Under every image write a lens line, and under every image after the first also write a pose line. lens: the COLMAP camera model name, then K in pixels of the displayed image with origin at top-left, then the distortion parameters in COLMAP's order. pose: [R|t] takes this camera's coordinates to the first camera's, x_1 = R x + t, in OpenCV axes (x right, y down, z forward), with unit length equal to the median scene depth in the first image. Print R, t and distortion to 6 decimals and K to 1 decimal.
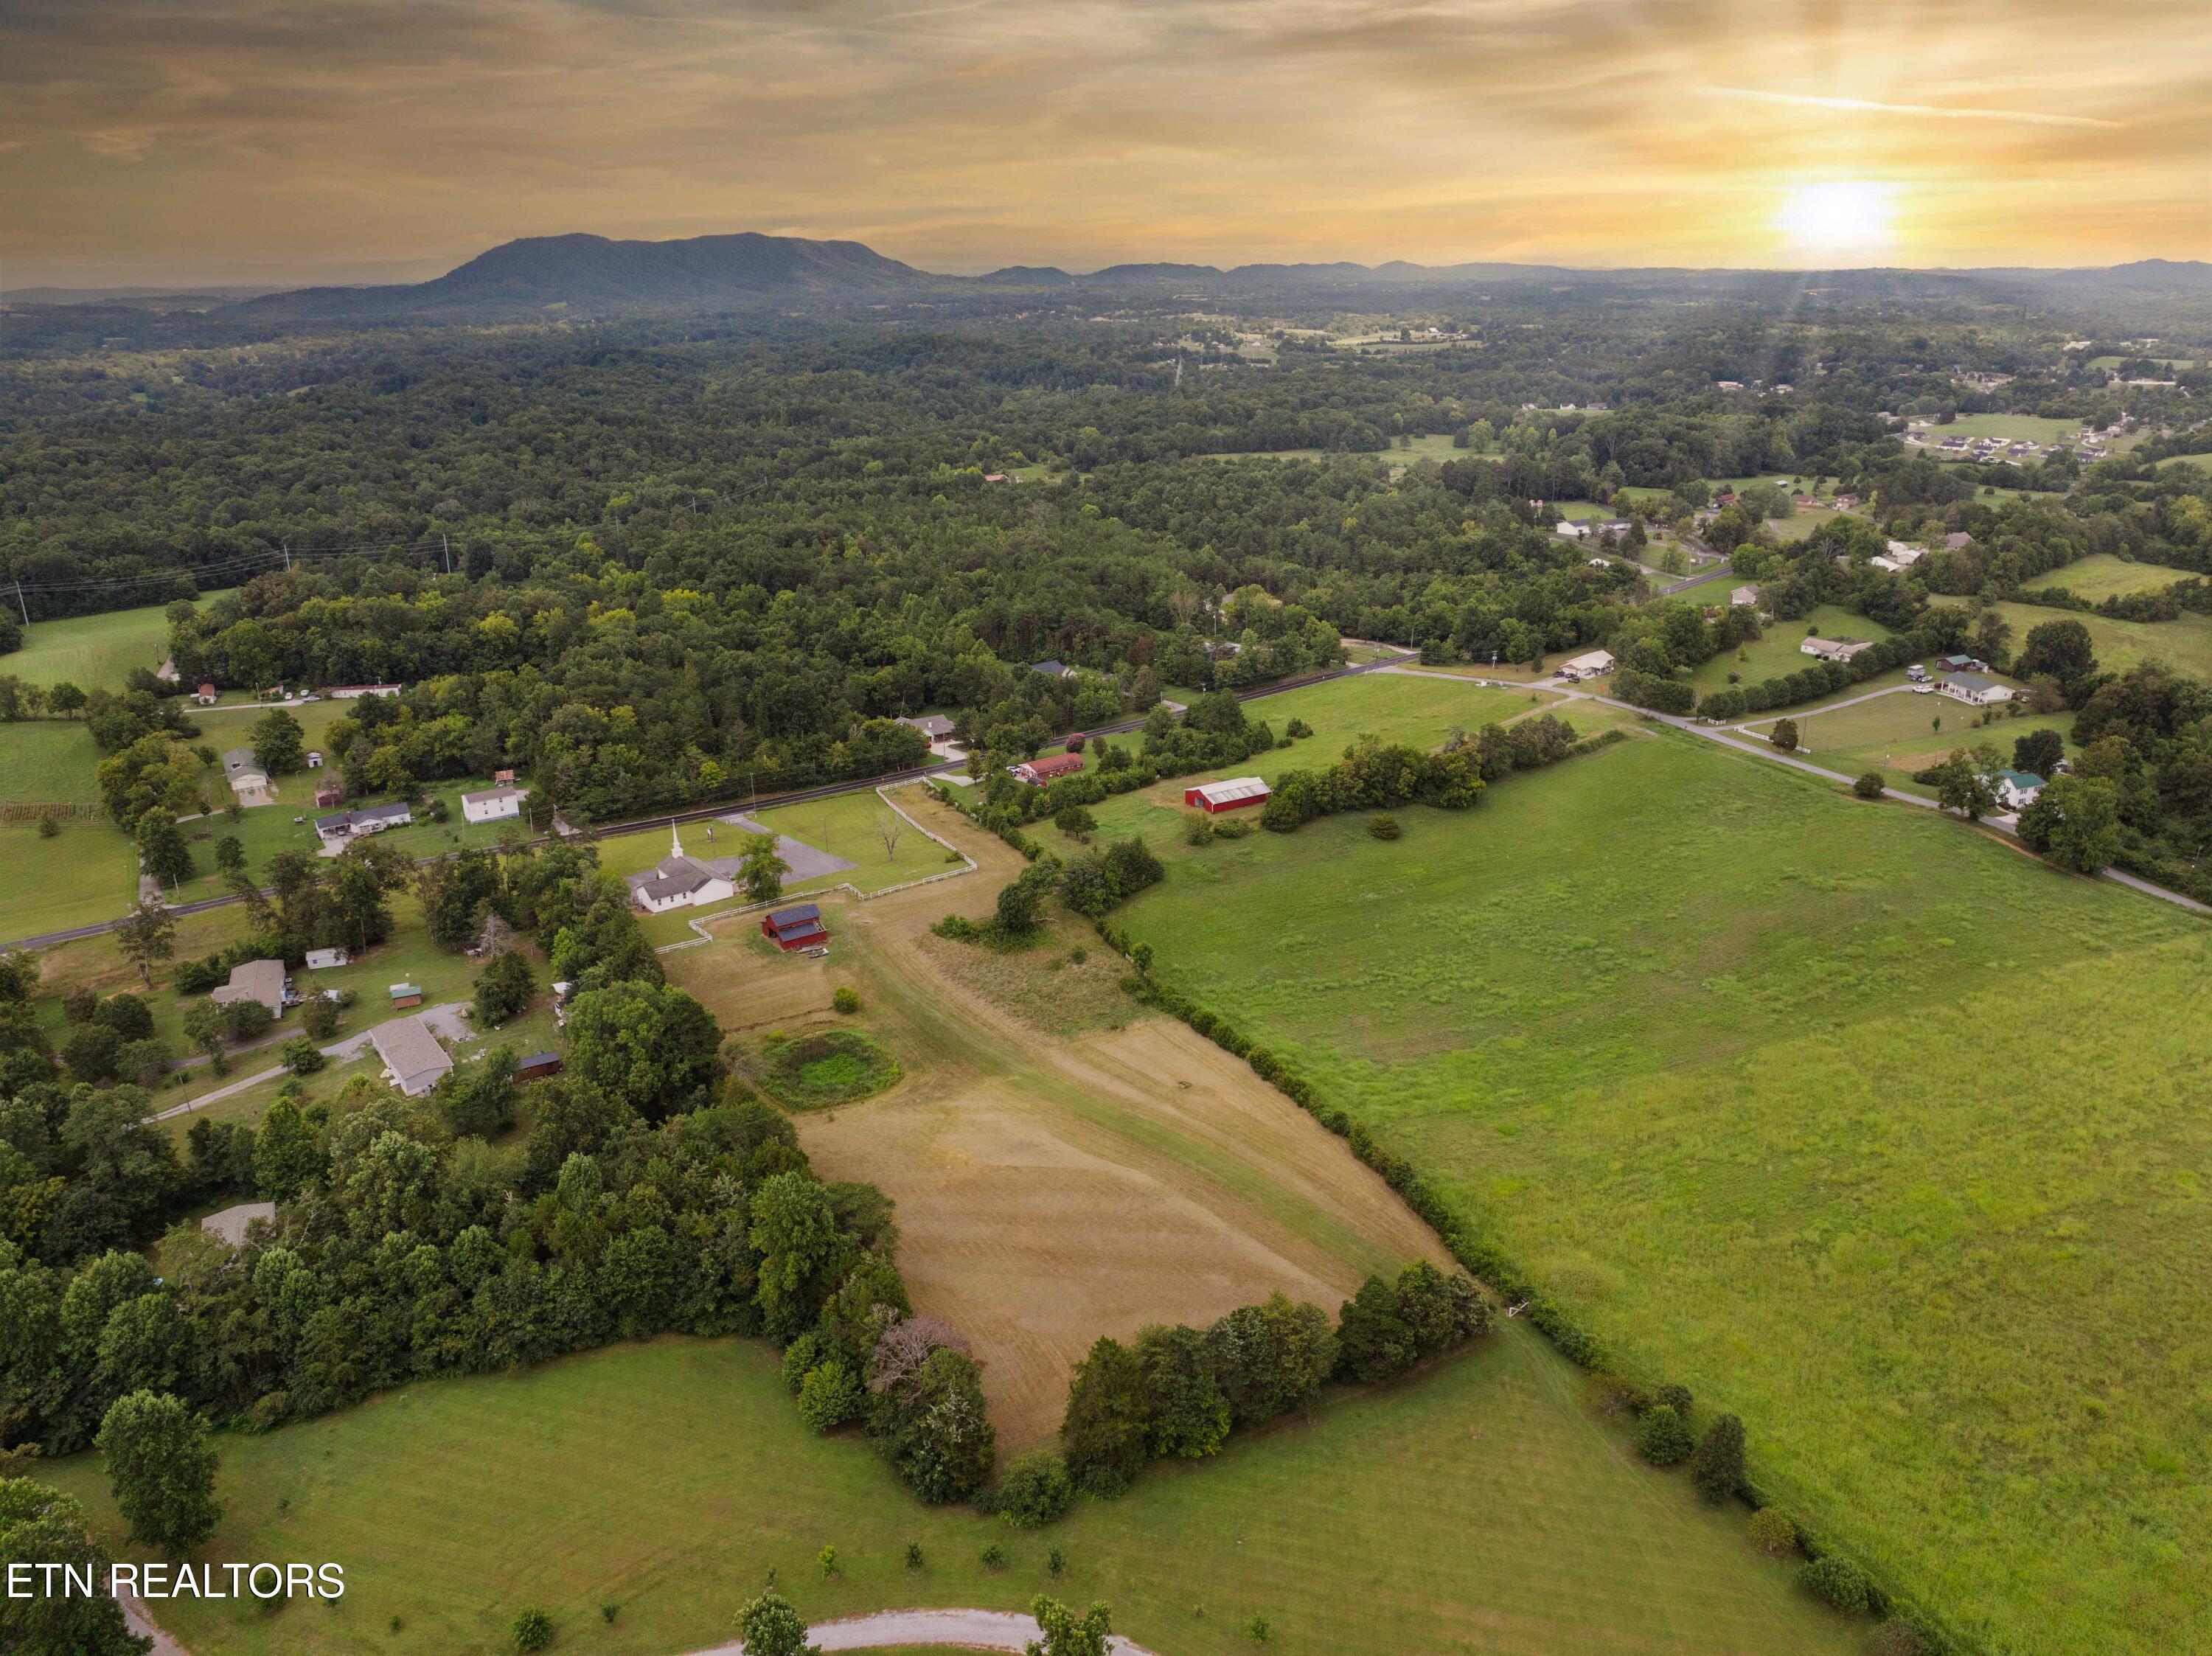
lens RADIAL K [[1547.7, 0, 1106.0], [0, 1547.7, 828.0], [0, 0, 1]] dist [-0.033471, -0.005766]
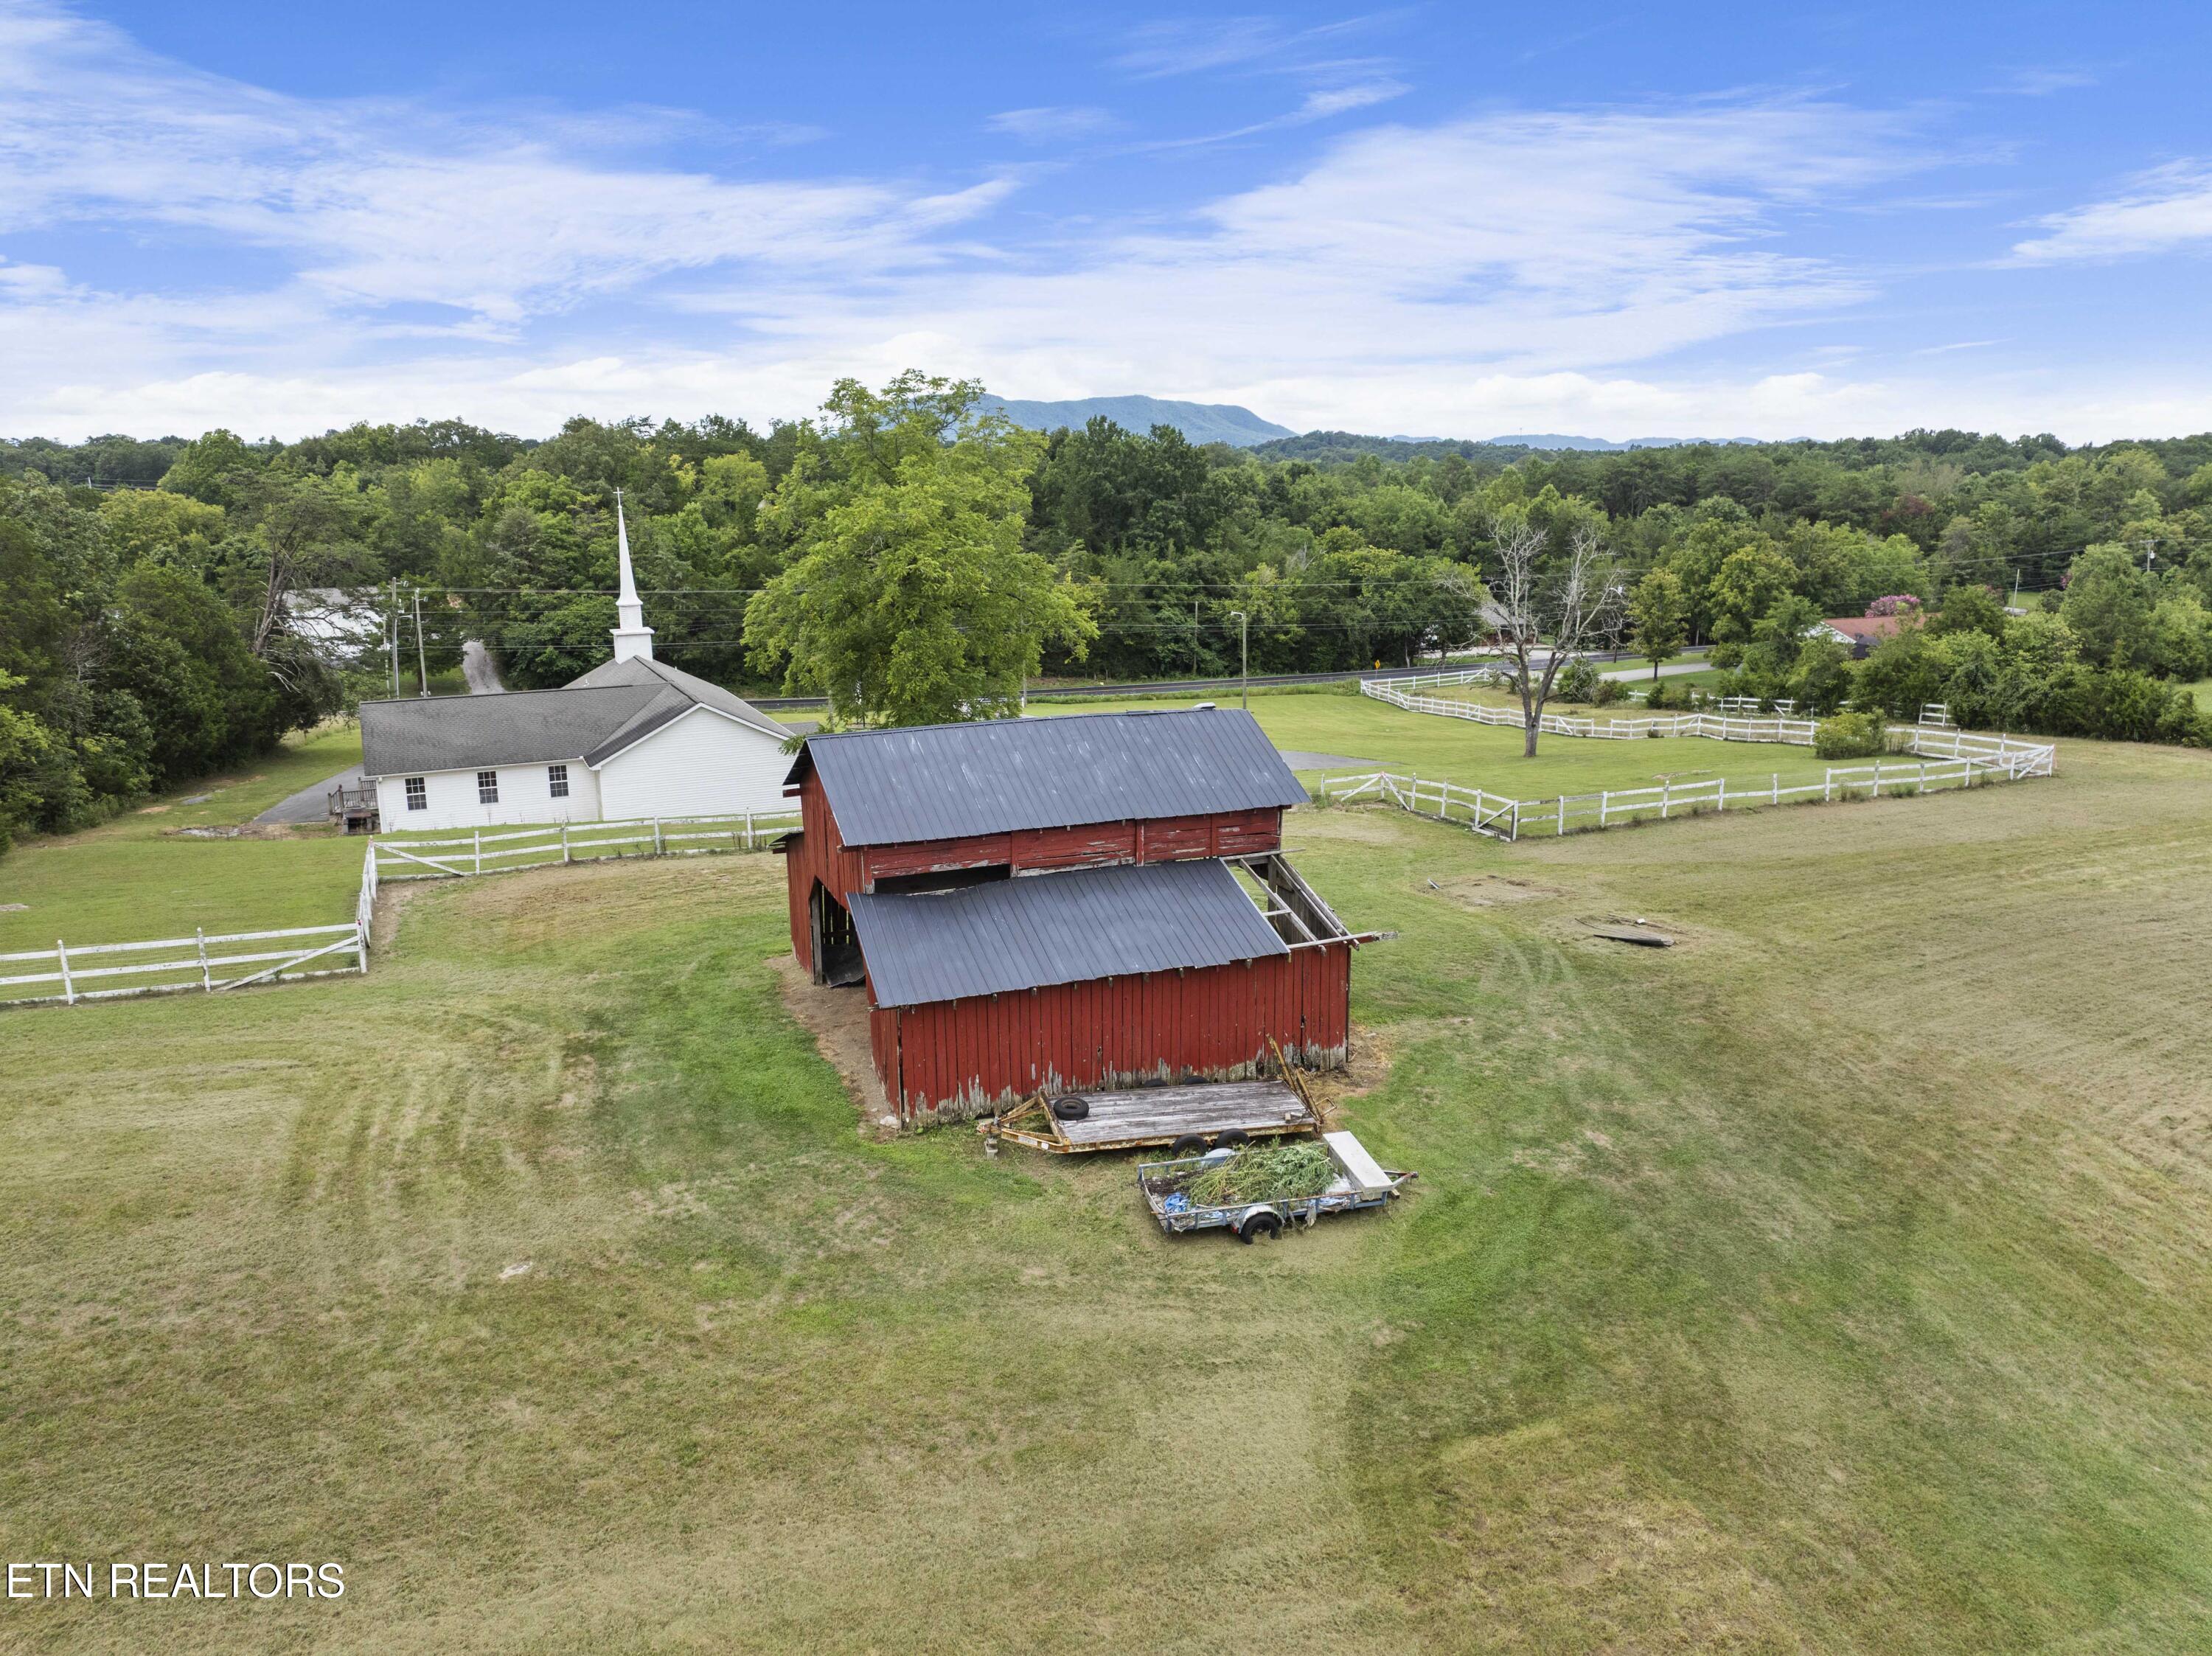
lens RADIAL K [[1563.5, 0, 1102.8], [0, 1563.5, 818.0], [0, 0, 1]] dist [-0.044450, 0.010808]
pose [[0.972611, 0.056805, -0.225390, -0.196893], [-0.082058, 0.991155, -0.104299, 0.078490], [0.217471, 0.119937, 0.968670, 1.015659]]
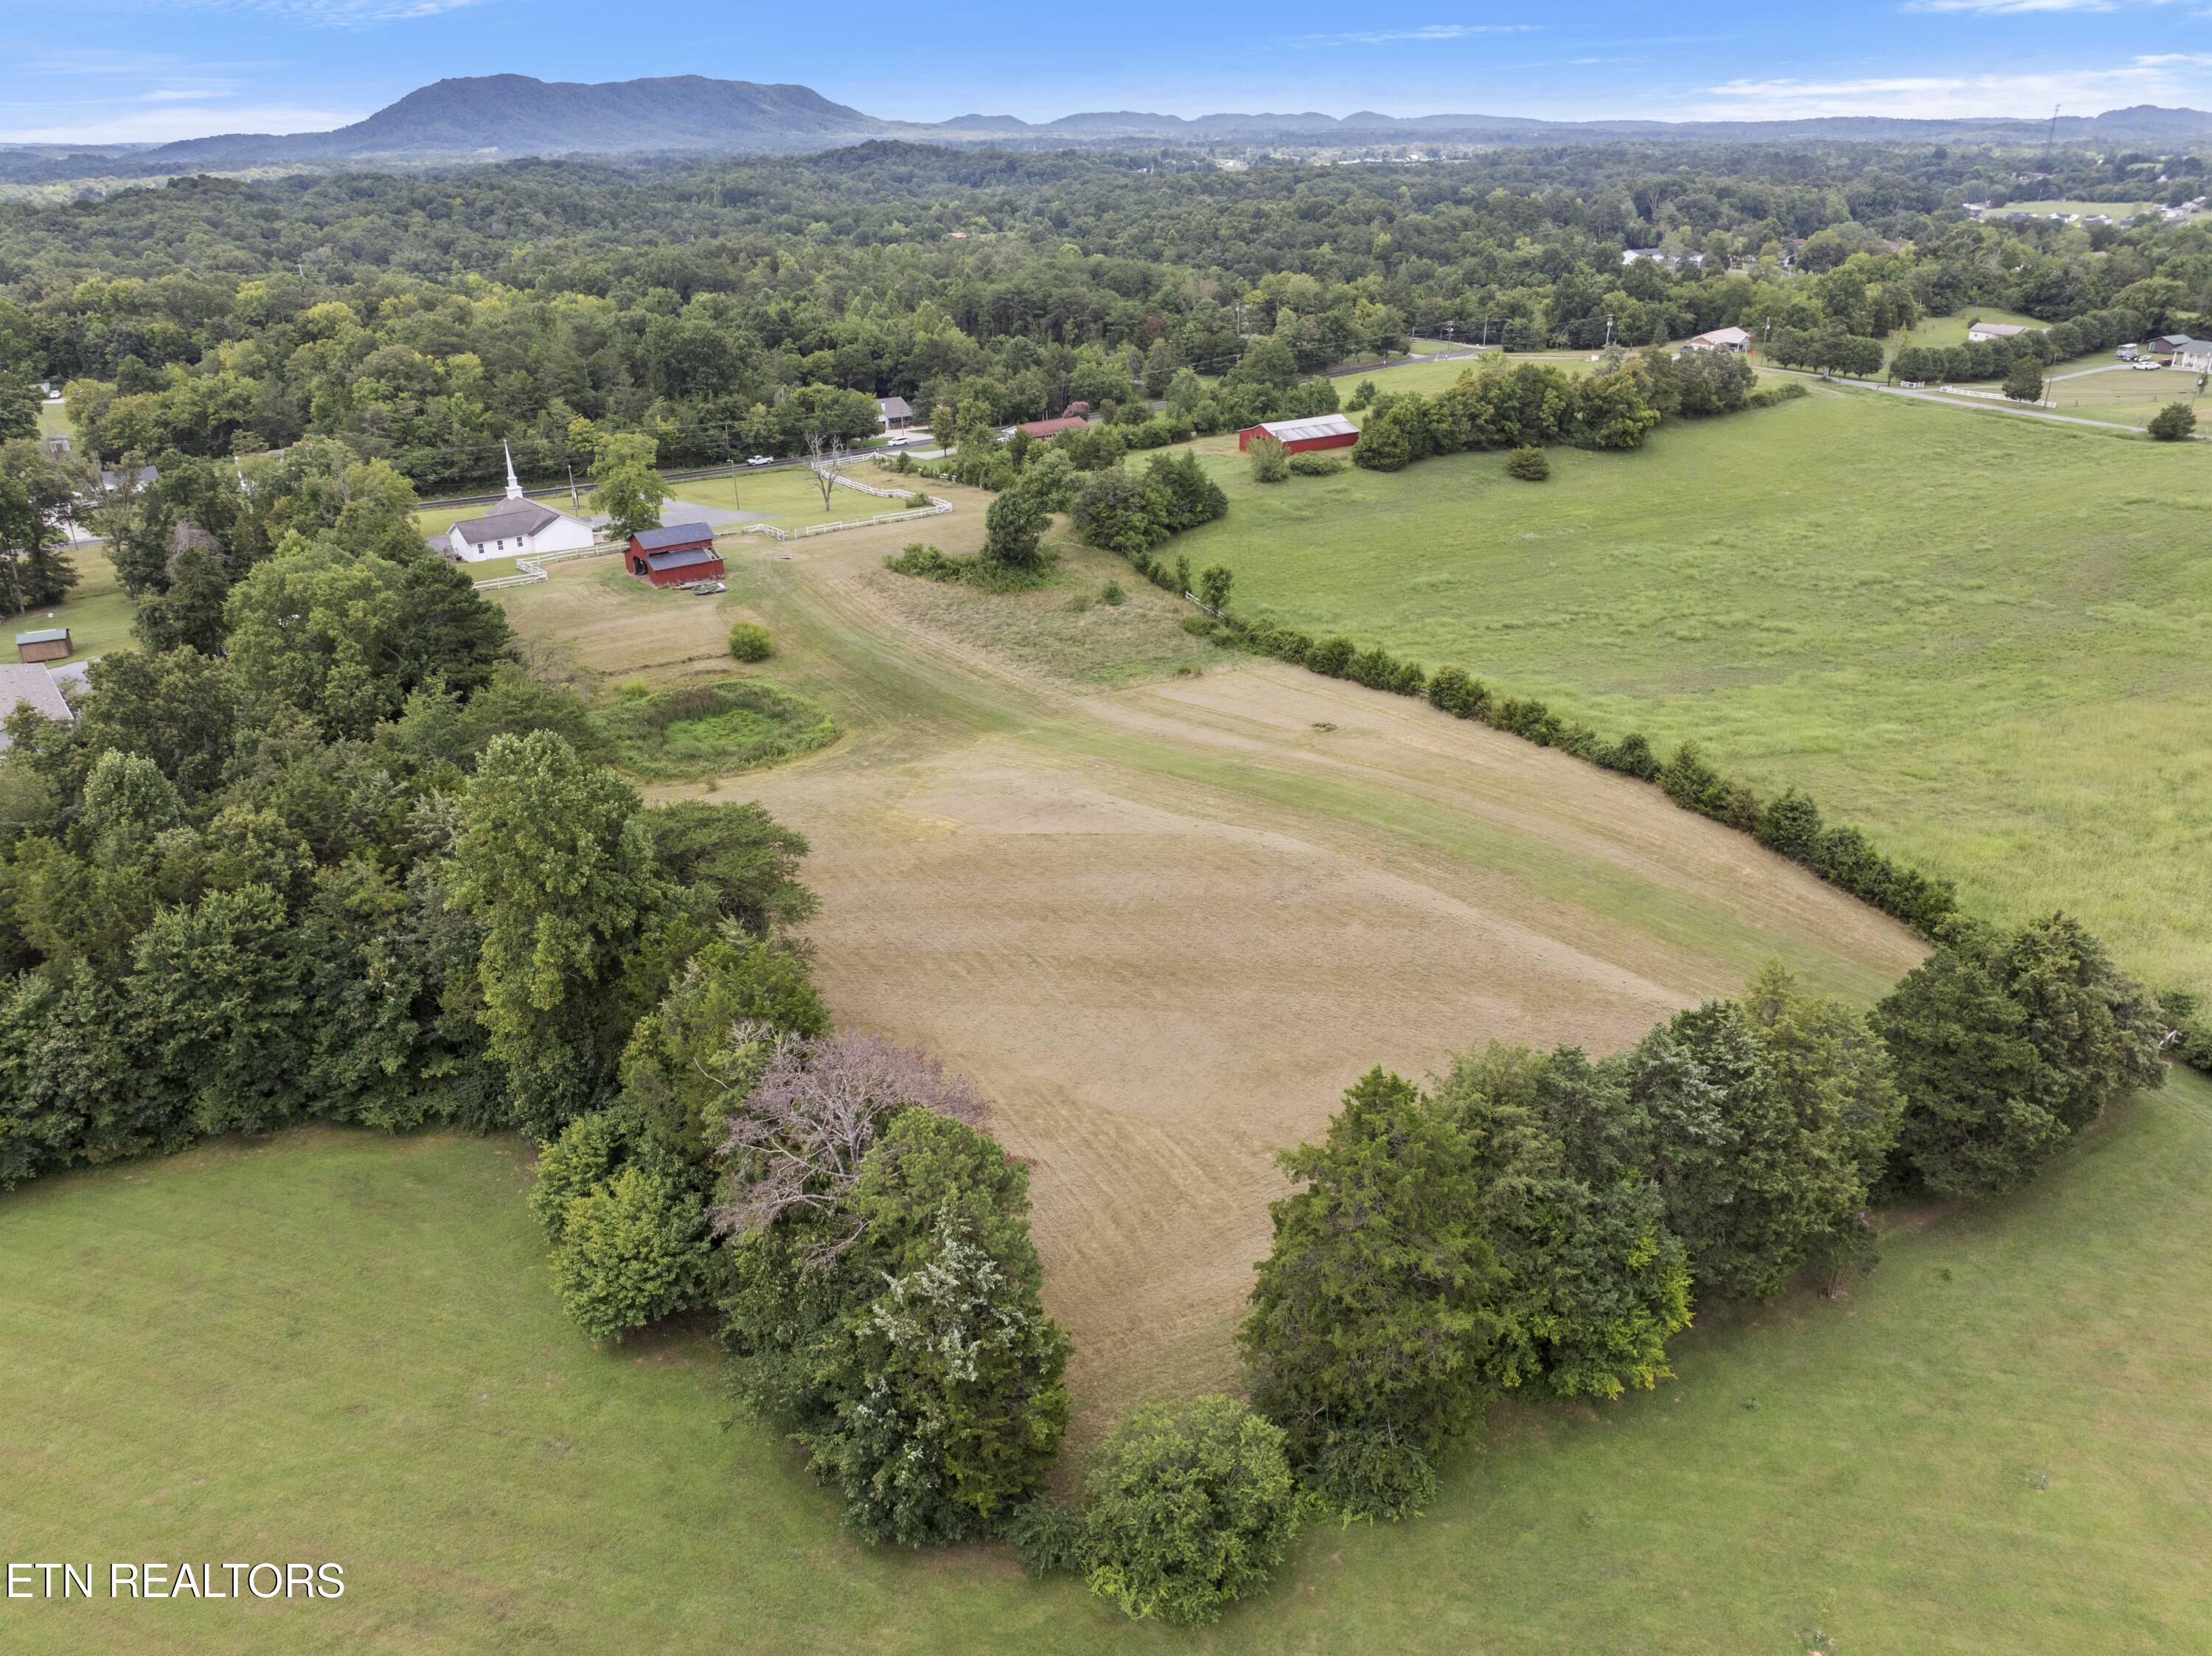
lens RADIAL K [[1563.5, 0, 1102.8], [0, 1563.5, 818.0], [0, 0, 1]] dist [-0.044450, 0.010808]
pose [[0.999736, -0.010303, 0.020519, -0.041161], [0.008756, 0.997211, 0.074123, 0.143448], [-0.021225, -0.073924, 0.997038, 0.381473]]
